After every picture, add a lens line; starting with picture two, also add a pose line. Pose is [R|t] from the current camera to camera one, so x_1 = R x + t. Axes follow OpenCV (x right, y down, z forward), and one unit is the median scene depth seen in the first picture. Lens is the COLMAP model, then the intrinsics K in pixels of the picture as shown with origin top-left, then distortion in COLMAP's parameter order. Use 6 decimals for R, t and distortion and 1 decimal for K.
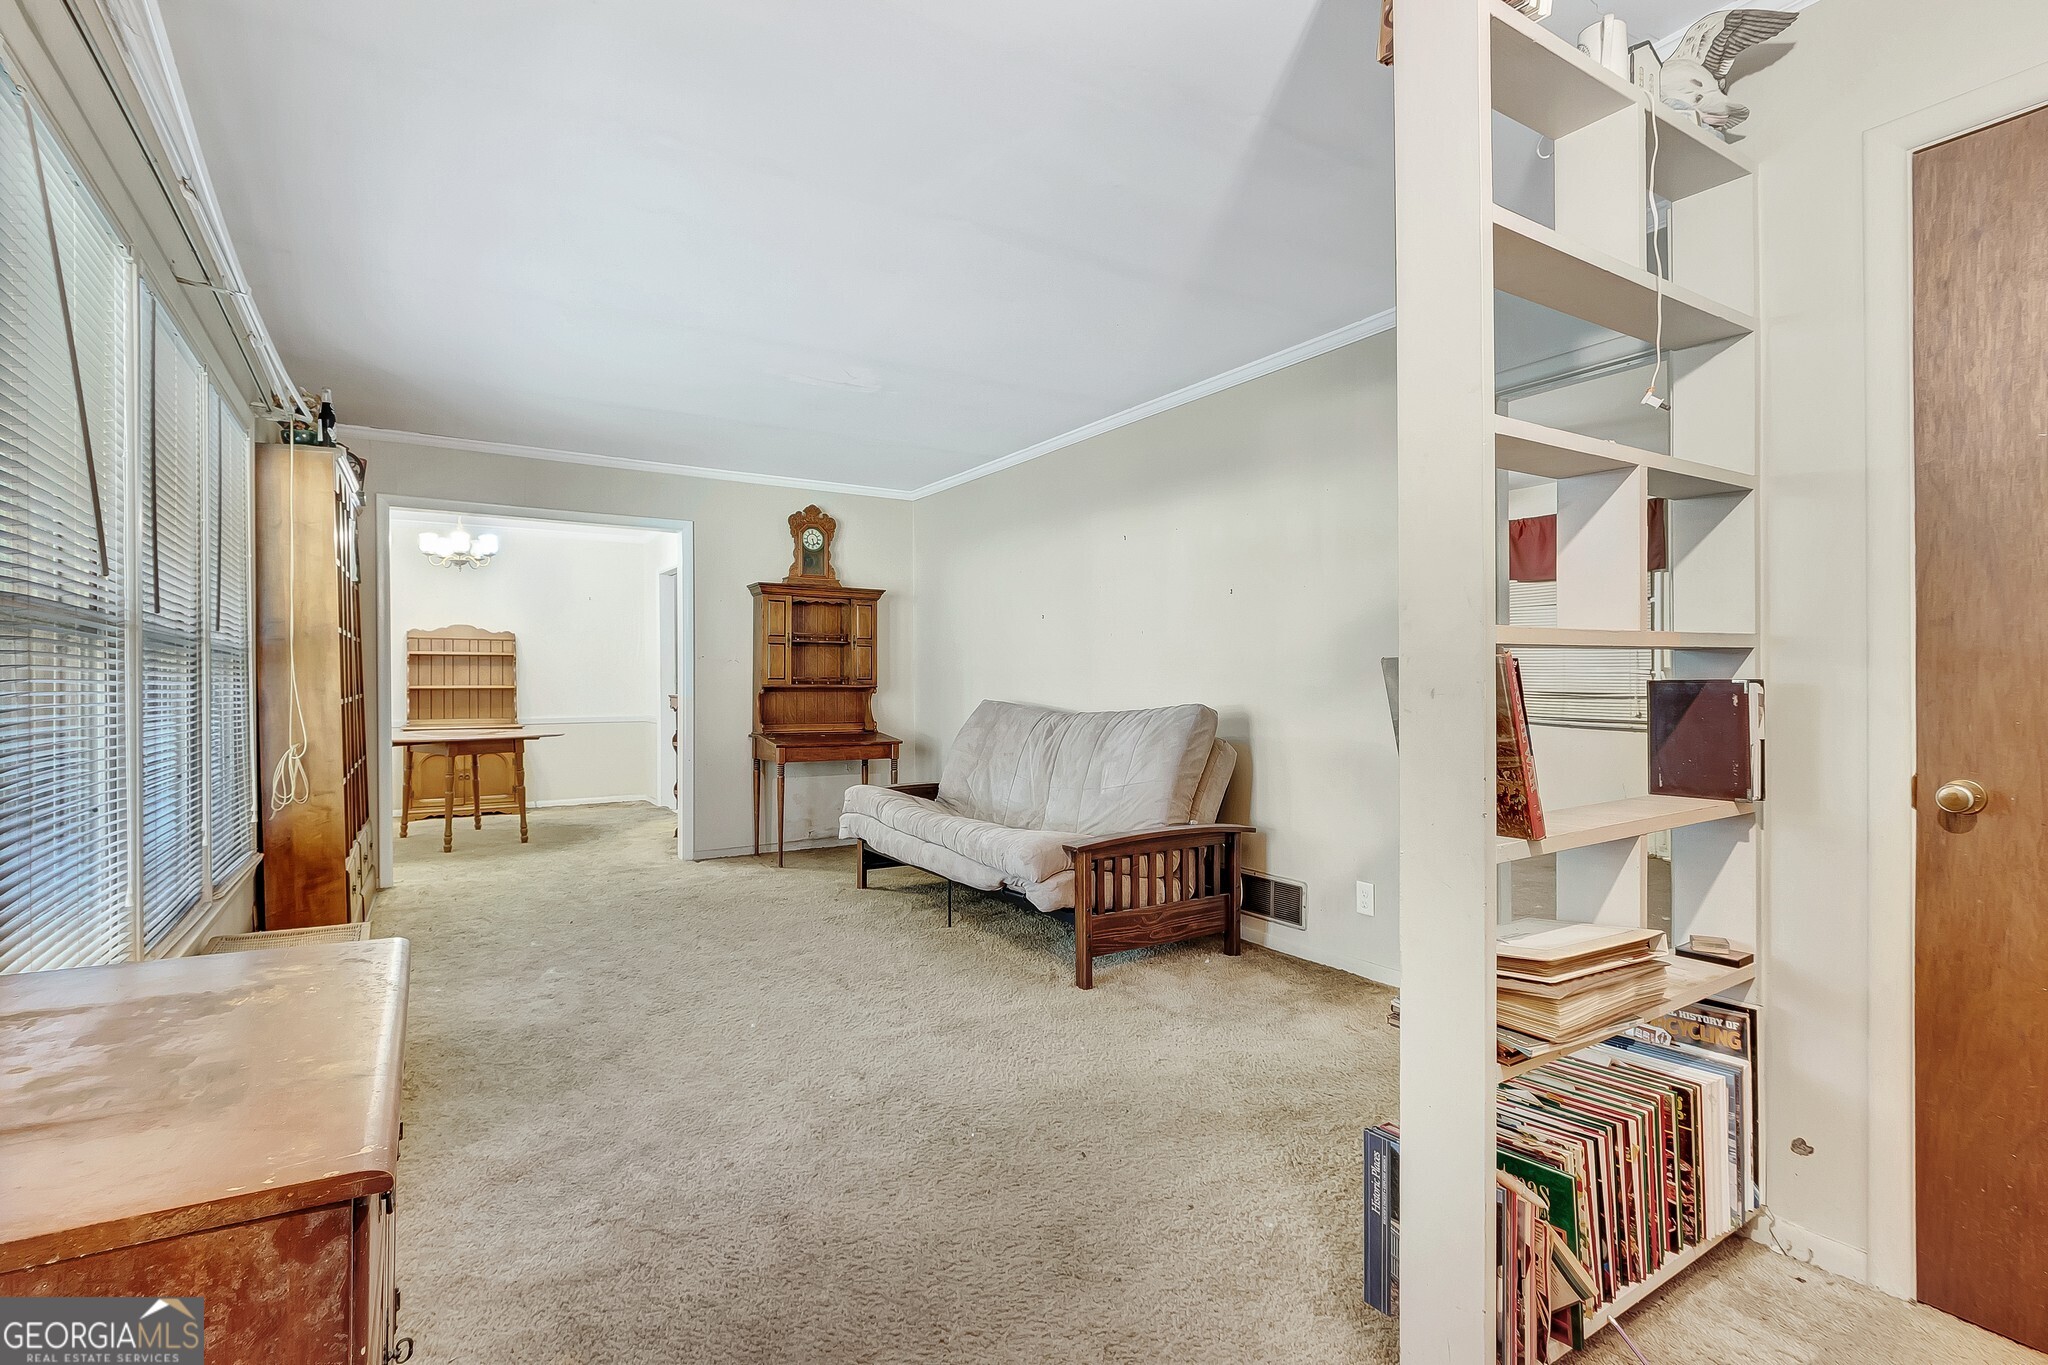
lens RADIAL K [[962.2, 0, 1029.2], [0, 962.2, 686.9], [0, 0, 1]] dist [-0.004250, -0.001627]
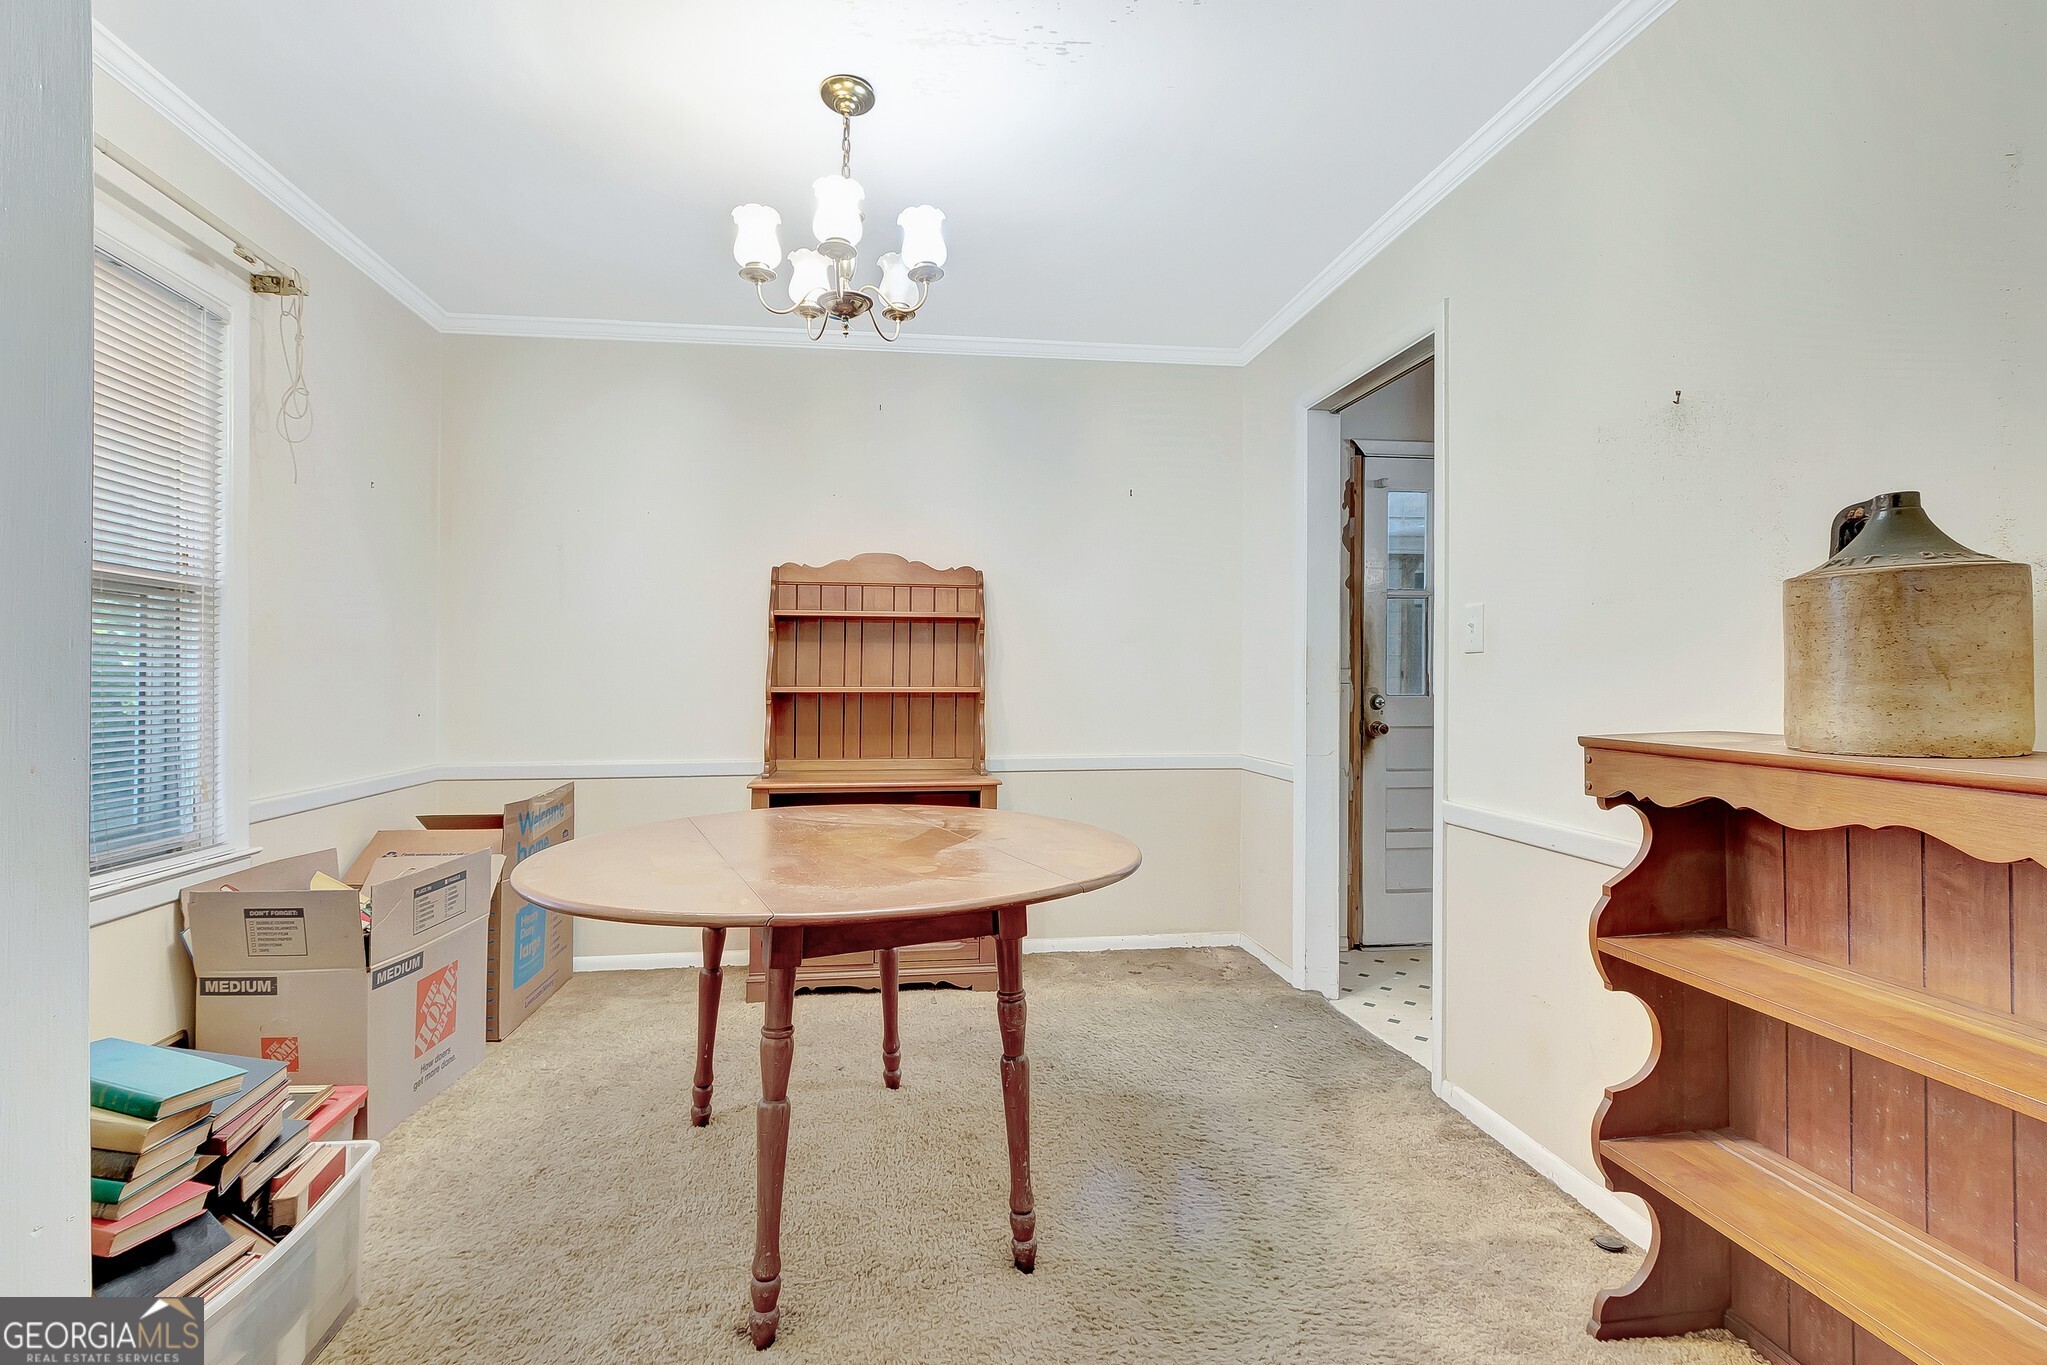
lens RADIAL K [[961.7, 0, 1028.8], [0, 961.7, 682.7], [0, 0, 1]] dist [-0.004250, -0.001627]
pose [[0.910788, 0.005186, -0.412841, -0.335249], [-0.008641, 0.999942, -0.006502, -0.000432], [0.412783, 0.009489, 0.910780, 0.610829]]
